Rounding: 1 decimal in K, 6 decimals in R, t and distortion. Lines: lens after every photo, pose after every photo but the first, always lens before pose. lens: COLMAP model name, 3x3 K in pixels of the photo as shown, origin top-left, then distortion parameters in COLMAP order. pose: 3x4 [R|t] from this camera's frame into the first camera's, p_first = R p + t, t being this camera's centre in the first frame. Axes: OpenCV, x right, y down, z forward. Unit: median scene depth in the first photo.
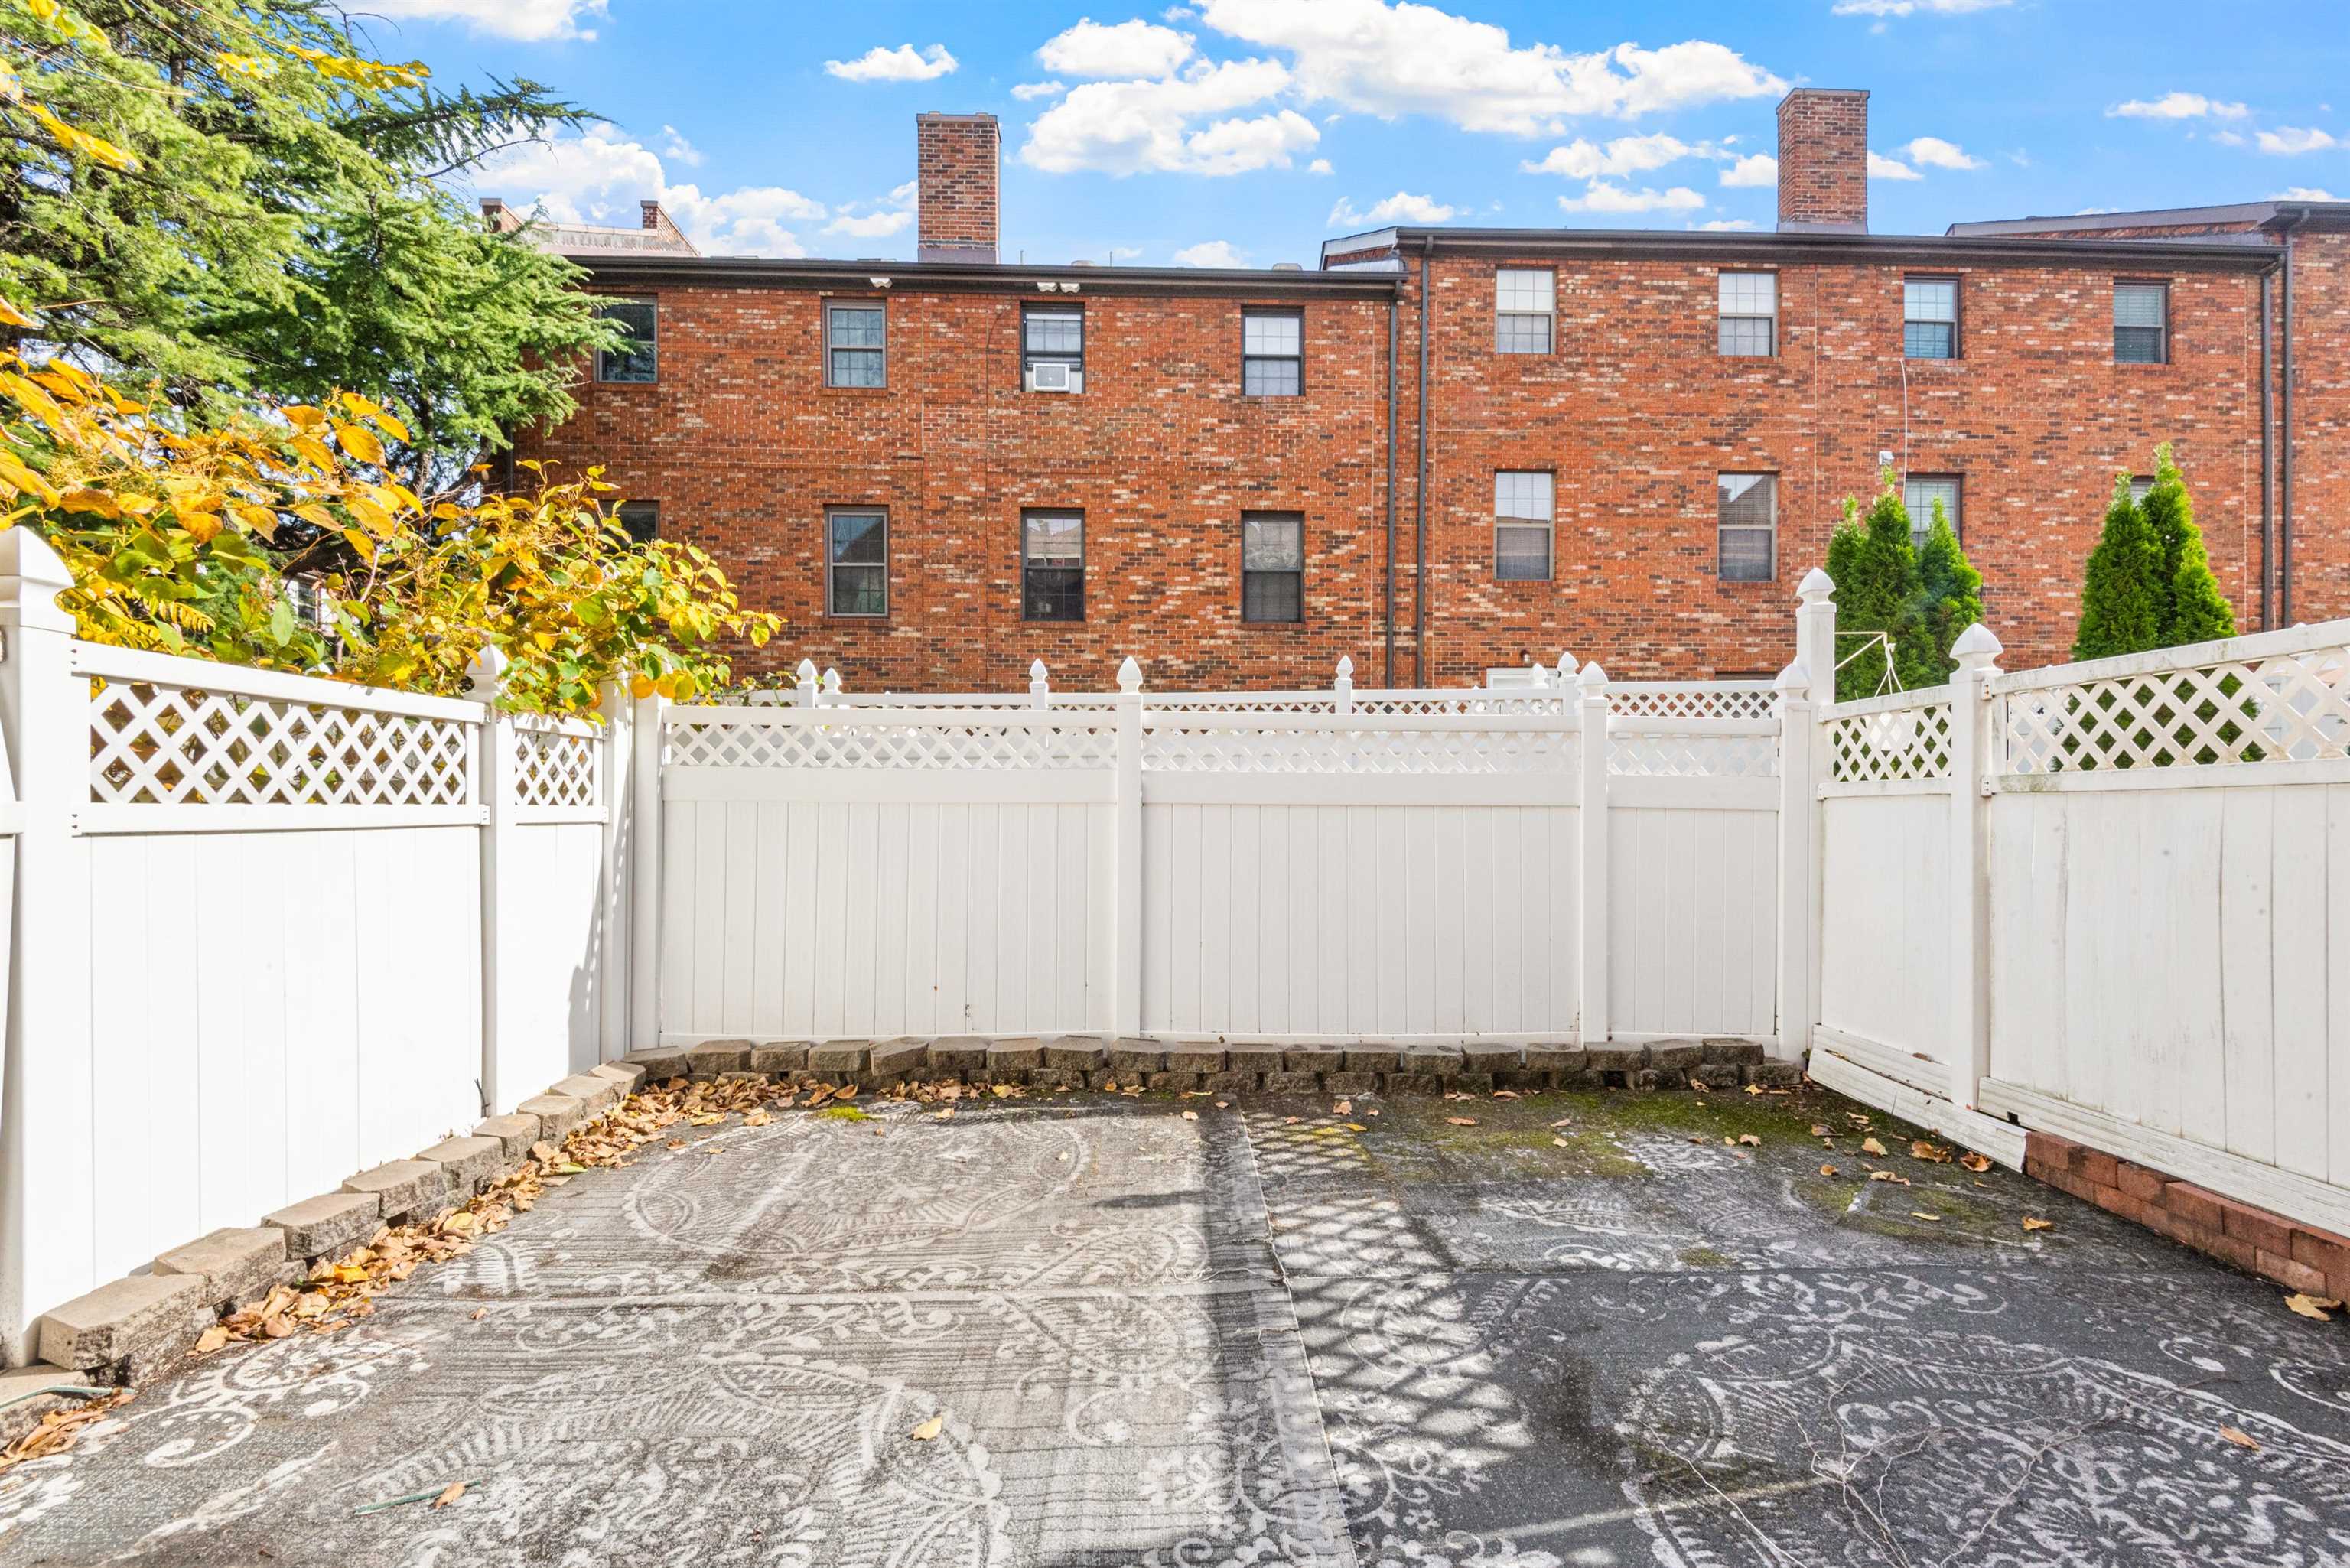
lens RADIAL K [[1087.5, 0, 1187.5], [0, 1087.5, 788.0], [0, 0, 1]] dist [0.035916, -0.016596]
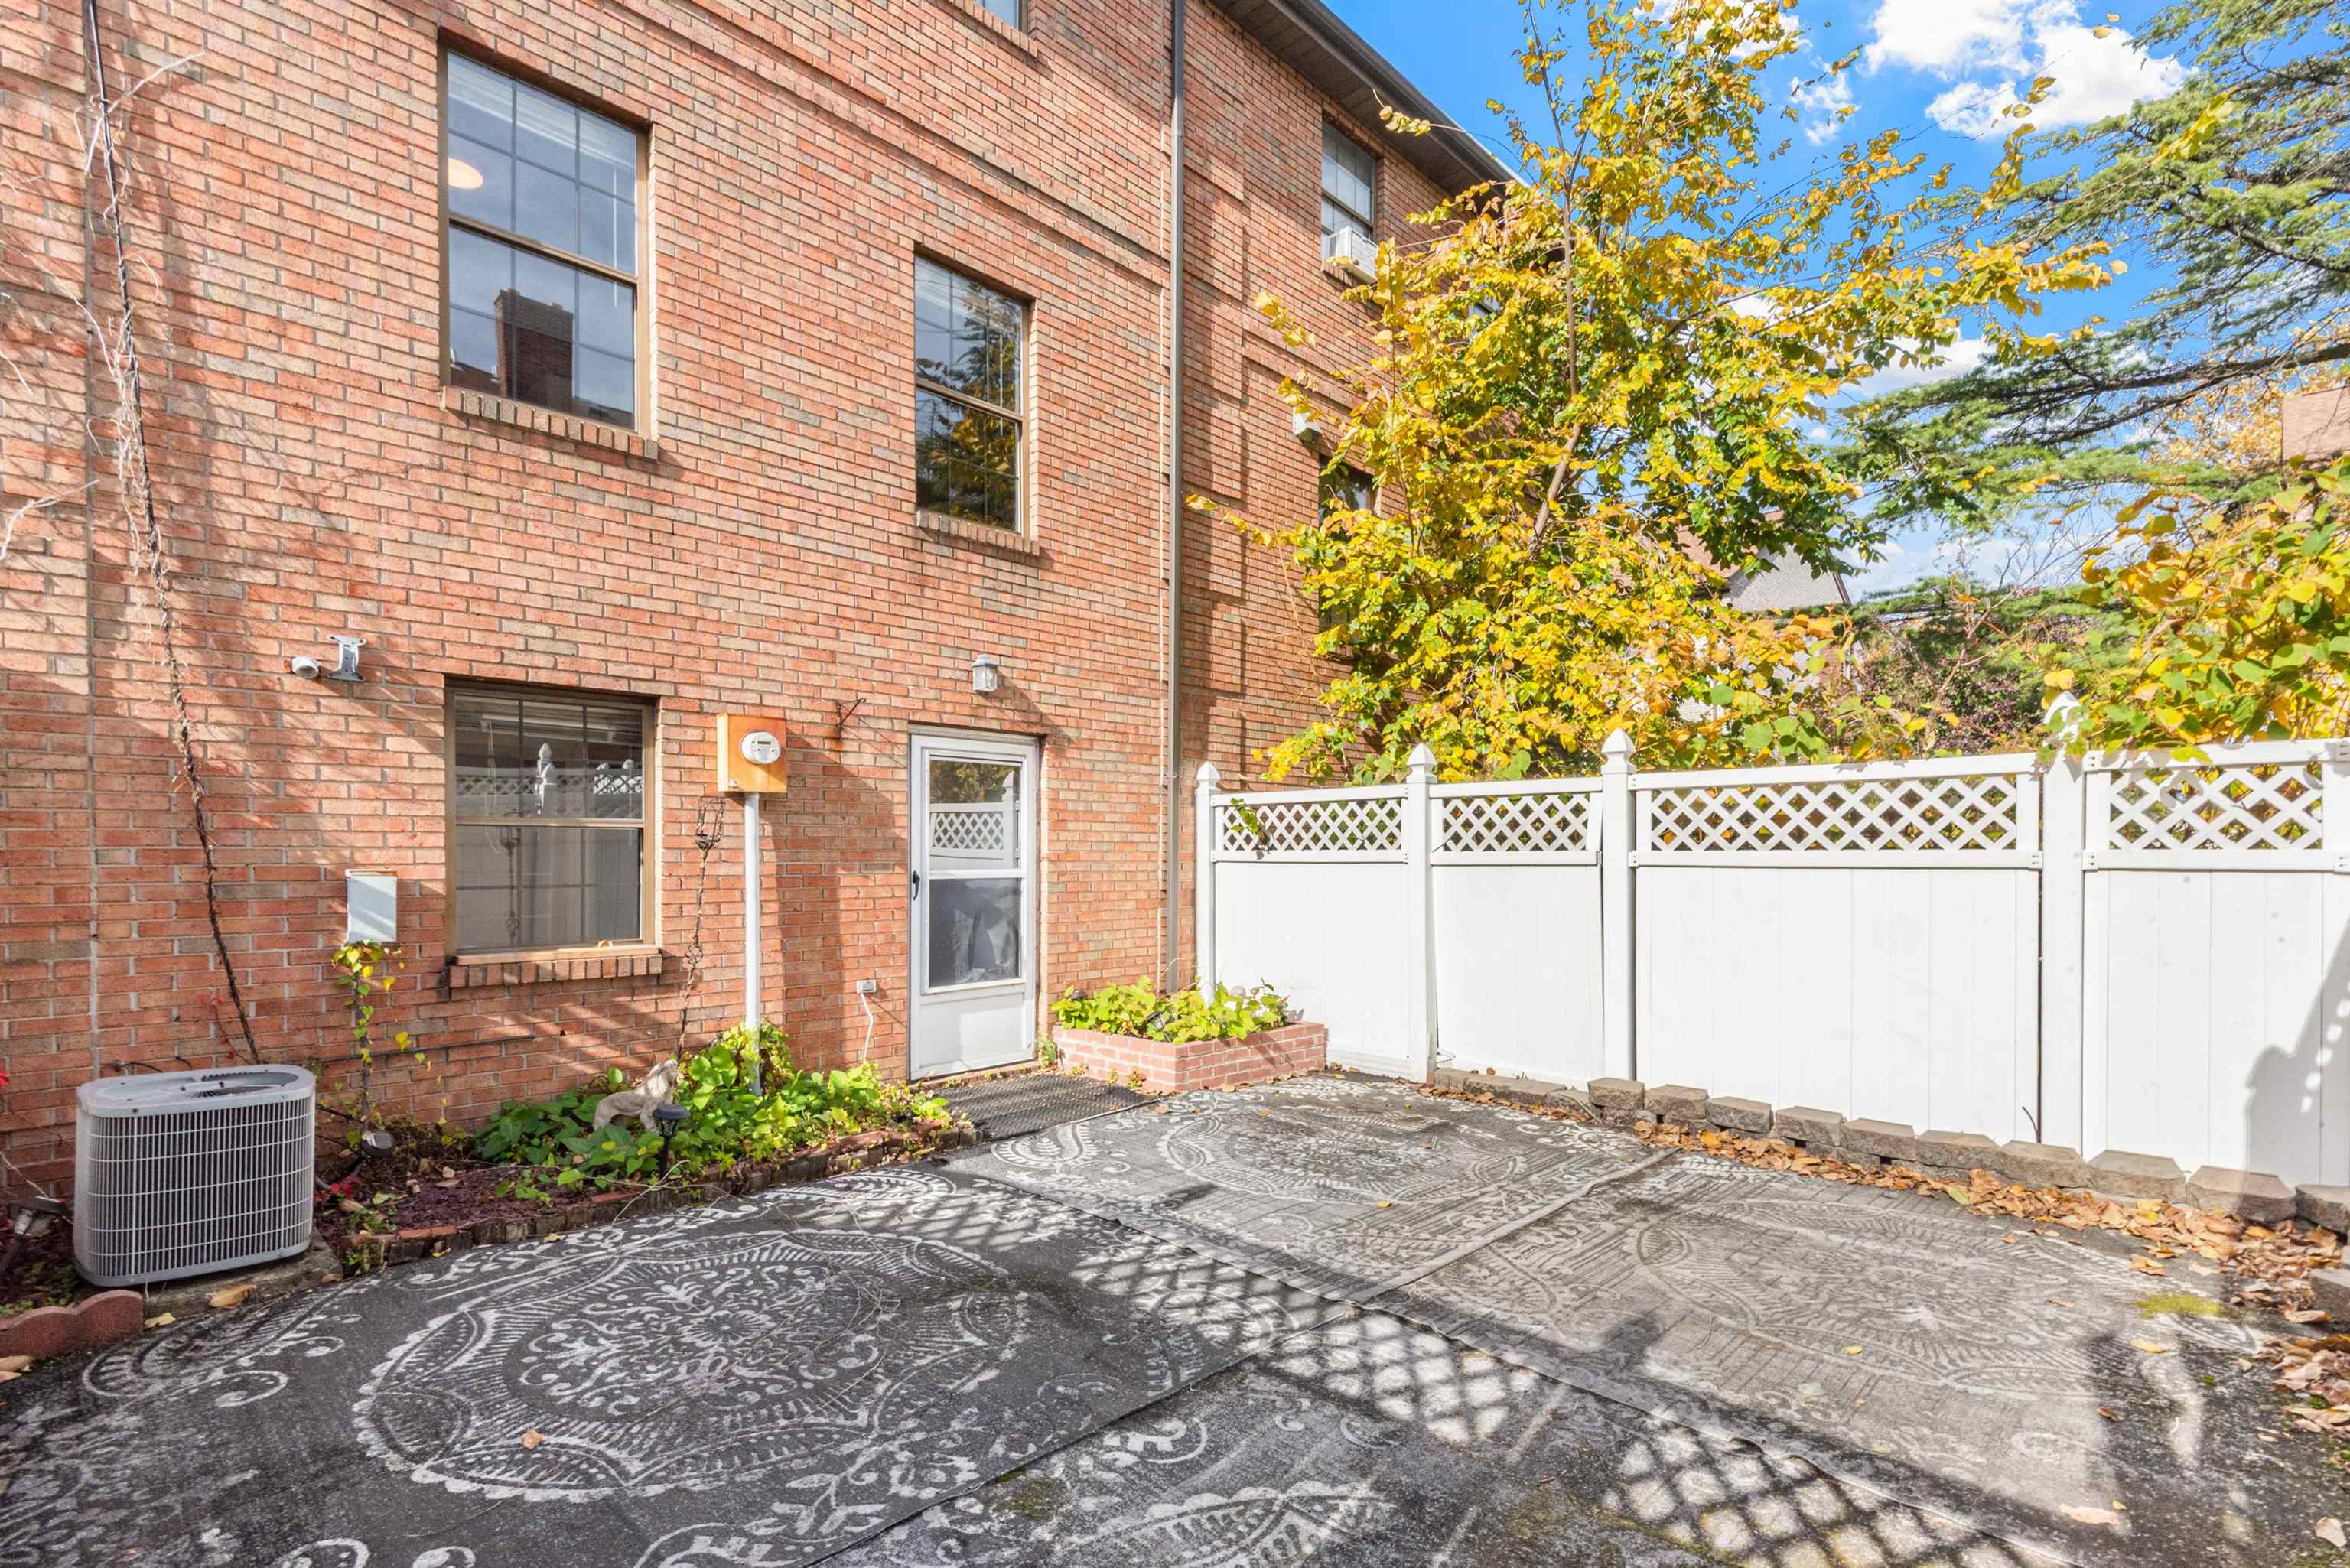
lens RADIAL K [[1087.5, 0, 1187.5], [0, 1087.5, 788.0], [0, 0, 1]] dist [0.035916, -0.016596]
pose [[-0.723541, -0.046914, -0.688685, 0.937853], [0.007772, 0.997071, -0.076087, 0.041411], [0.690237, -0.060405, -0.721057, 1.668455]]
